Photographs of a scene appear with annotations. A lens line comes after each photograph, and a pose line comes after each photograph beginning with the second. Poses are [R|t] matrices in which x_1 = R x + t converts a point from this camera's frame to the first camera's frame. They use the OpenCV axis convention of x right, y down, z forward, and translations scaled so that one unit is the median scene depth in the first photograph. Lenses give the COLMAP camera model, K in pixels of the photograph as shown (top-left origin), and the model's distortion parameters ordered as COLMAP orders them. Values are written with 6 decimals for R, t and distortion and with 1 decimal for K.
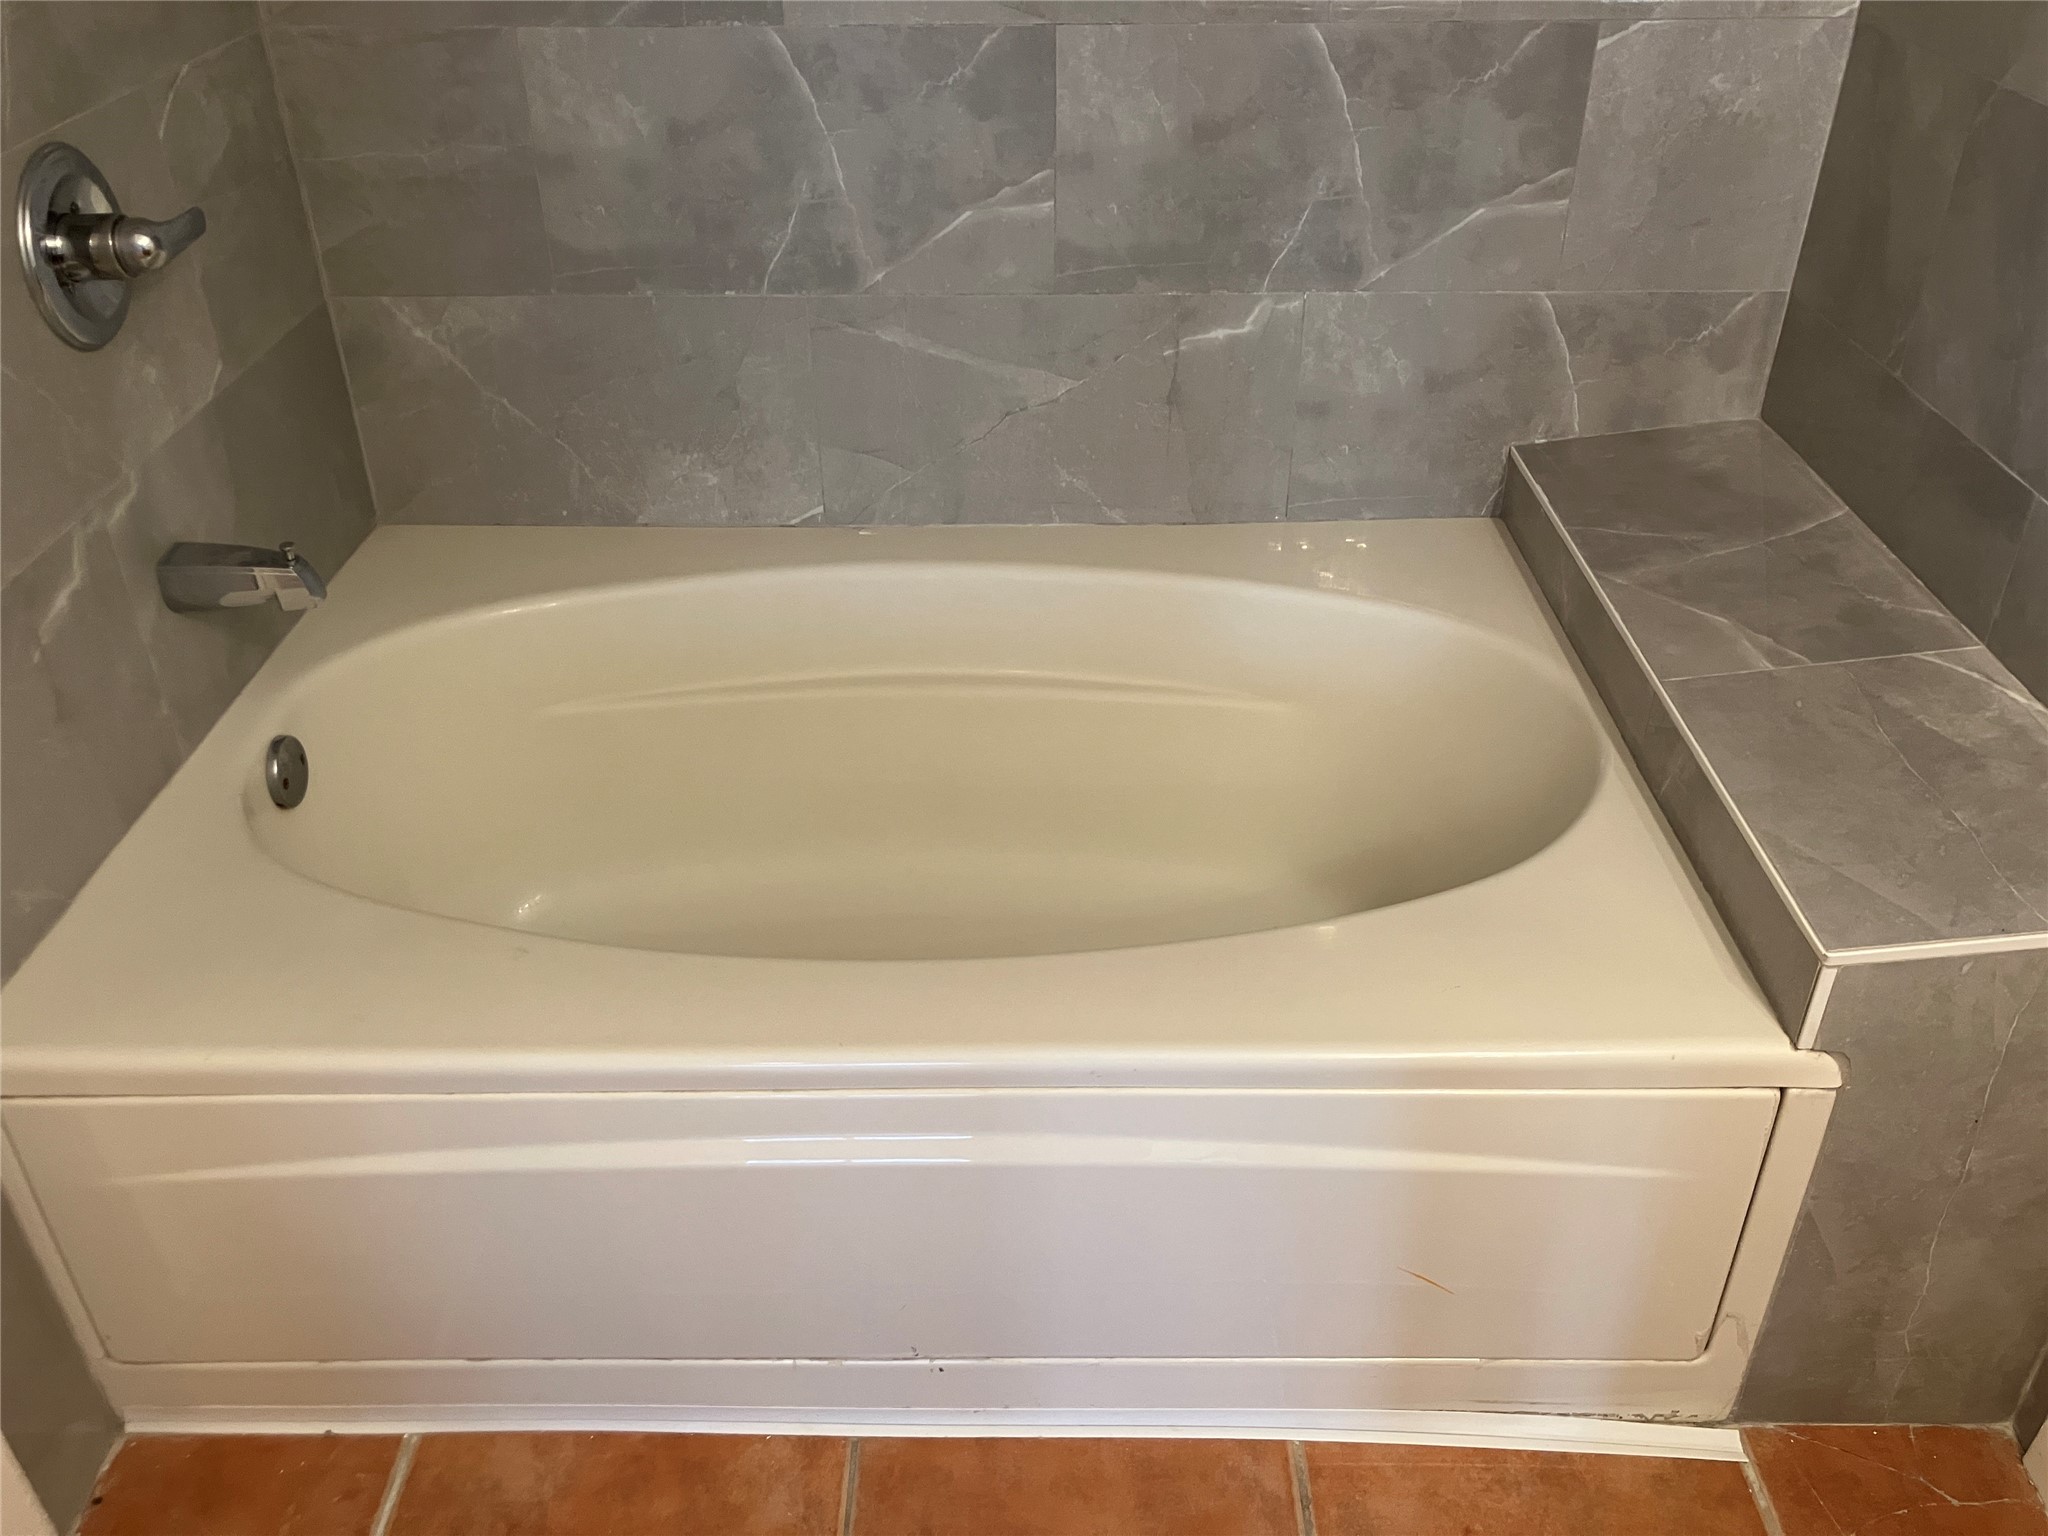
lens RADIAL K [[1705.9, 0, 1043.6], [0, 1705.9, 767.8], [0, 0, 1]] dist [0.041608, -0.049005]
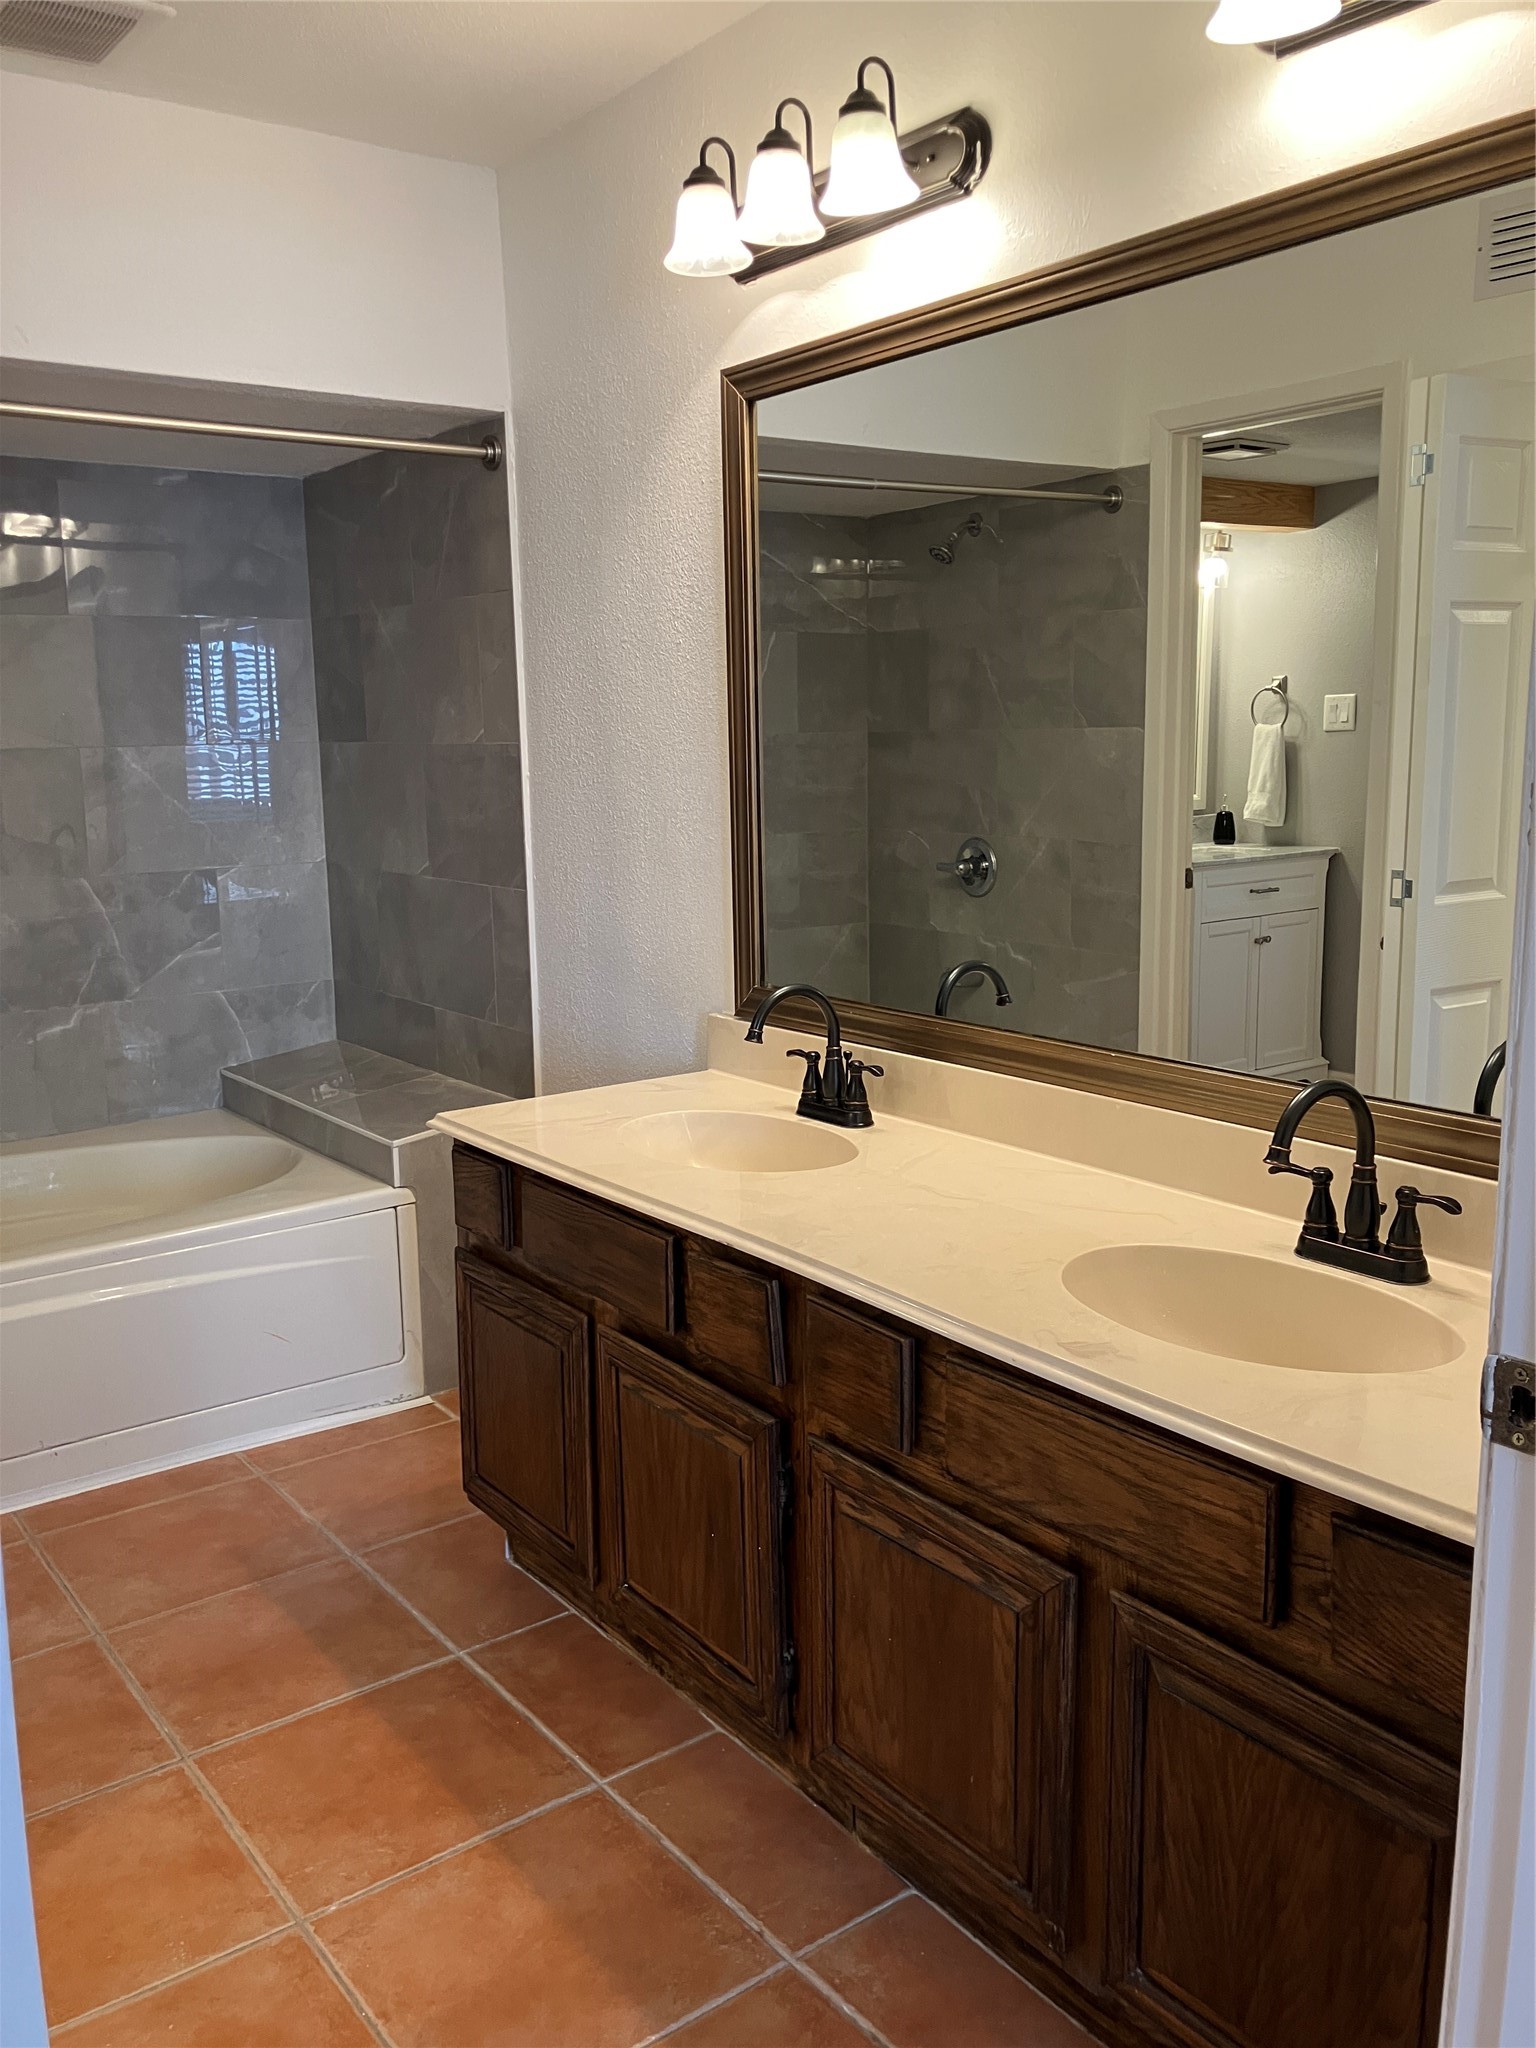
lens RADIAL K [[1705.9, 0, 757.4], [0, 1705.9, 1007.7], [0, 0, 1]] dist [0.041608, -0.049005]
pose [[0.811186, -0.115284, 0.573313, -0.364638], [0.331583, 0.898218, -0.288543, 0.547403], [-0.481695, 0.424163, 0.766848, -0.878705]]
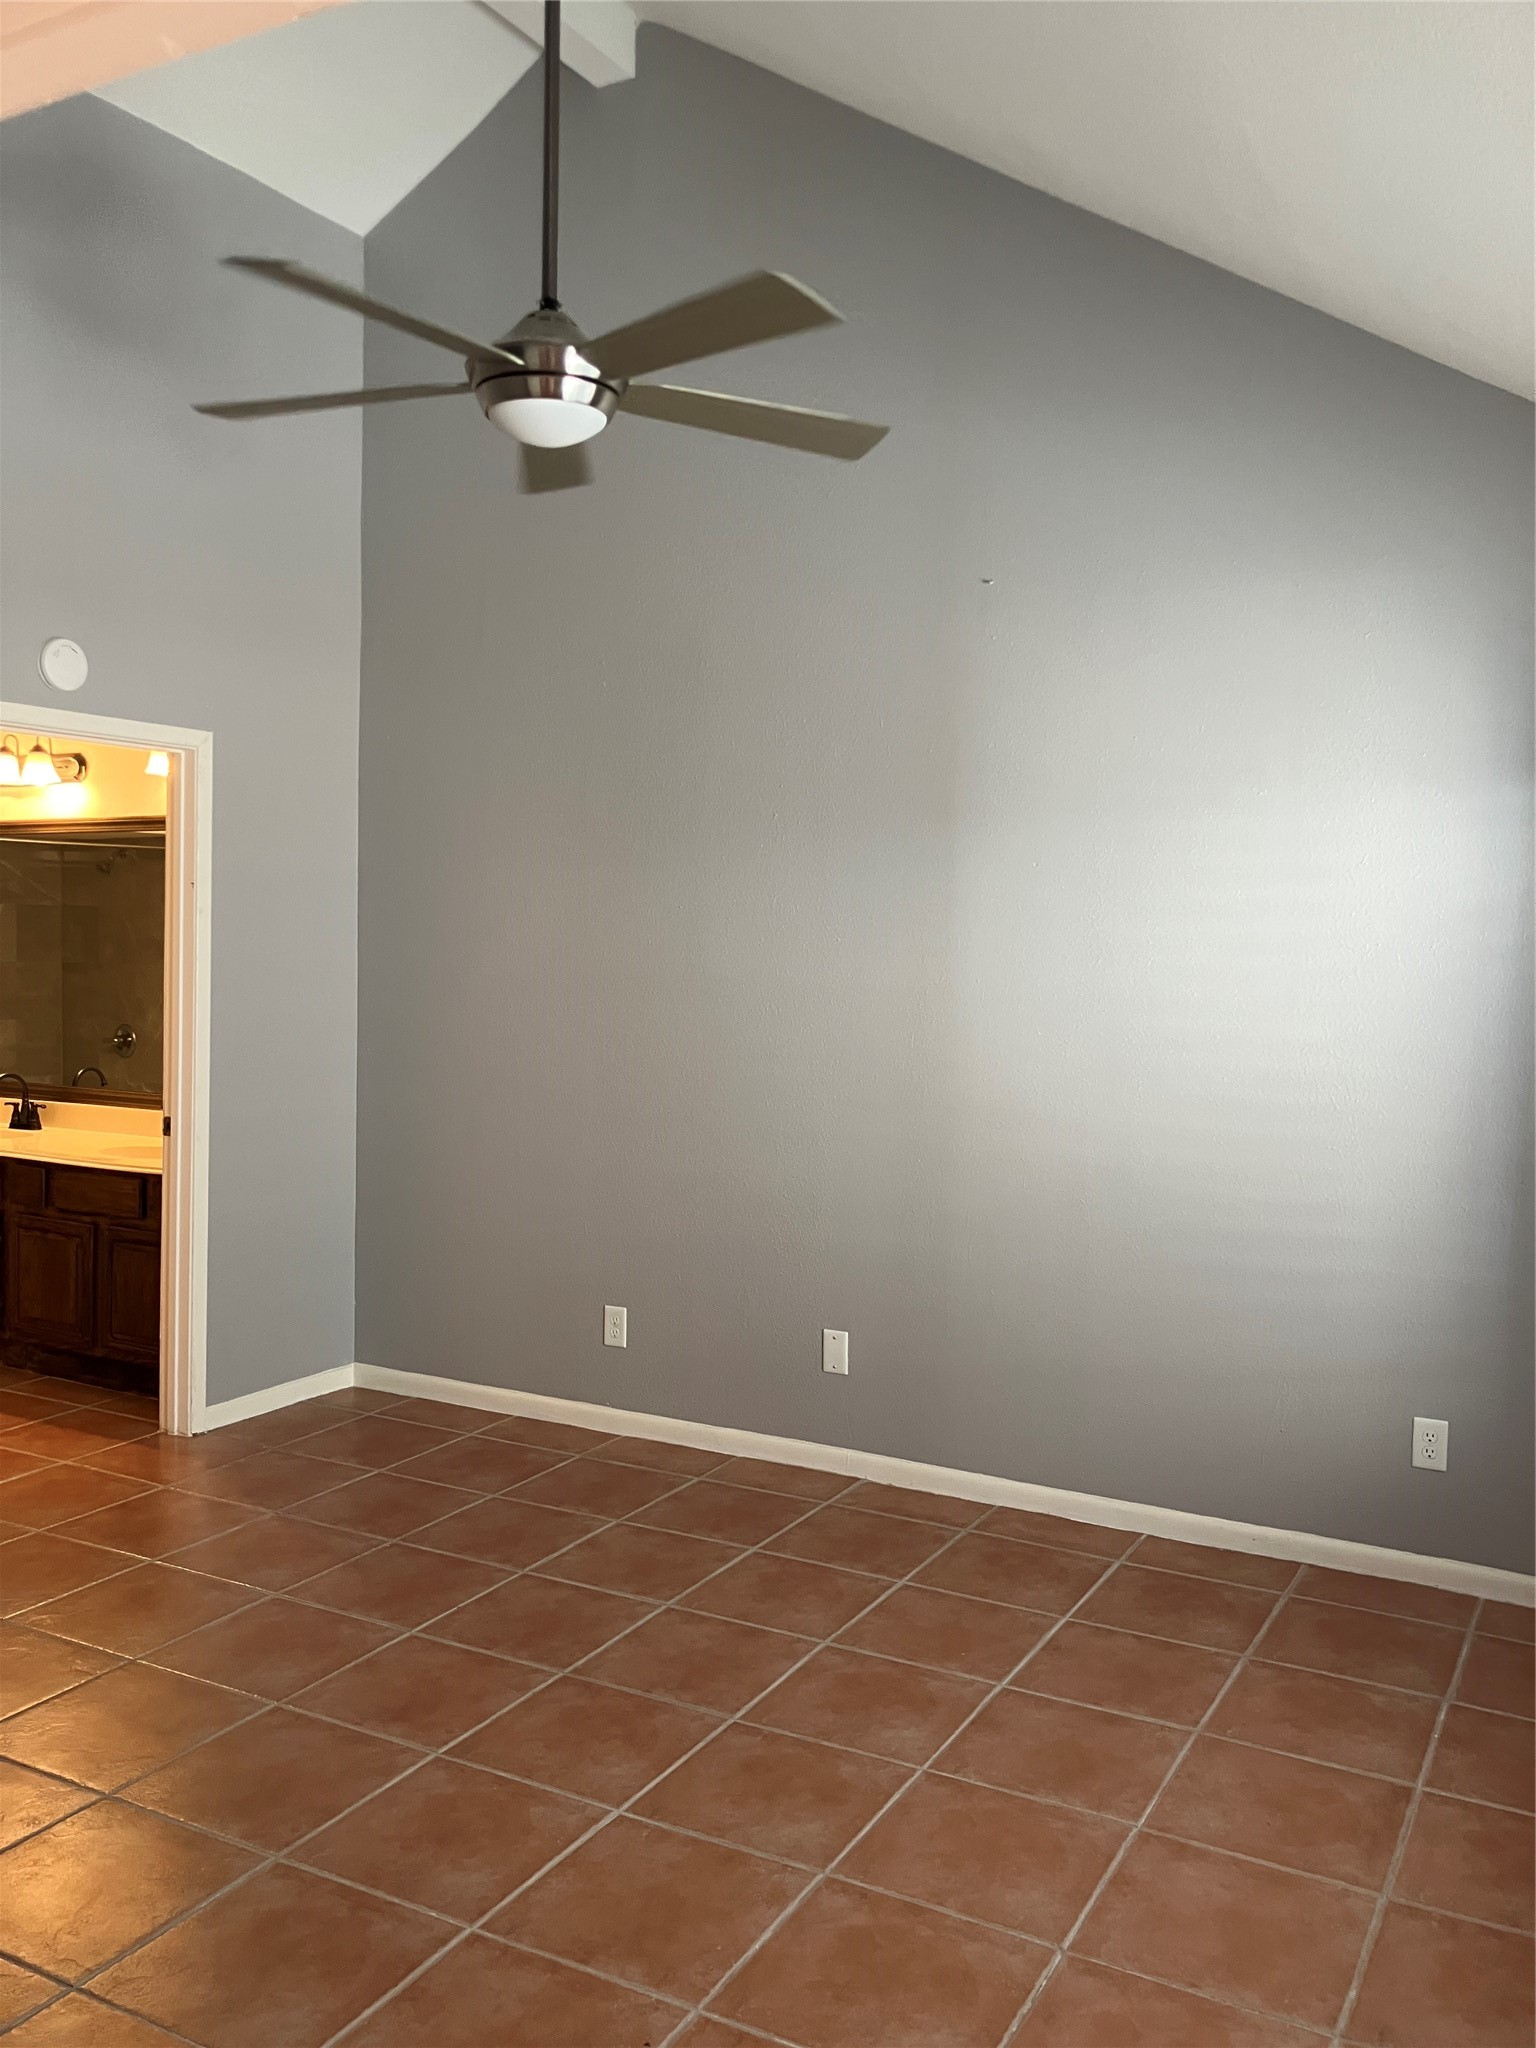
lens RADIAL K [[1705.9, 0, 757.1], [0, 1705.9, 1022.0], [0, 0, 1]] dist [0.041608, -0.049005]
pose [[0.499959, -0.040063, 0.865122, -2.036978], [0.451860, 0.864253, -0.221109, 1.673370], [-0.738826, 0.501459, 0.450194, -2.873224]]
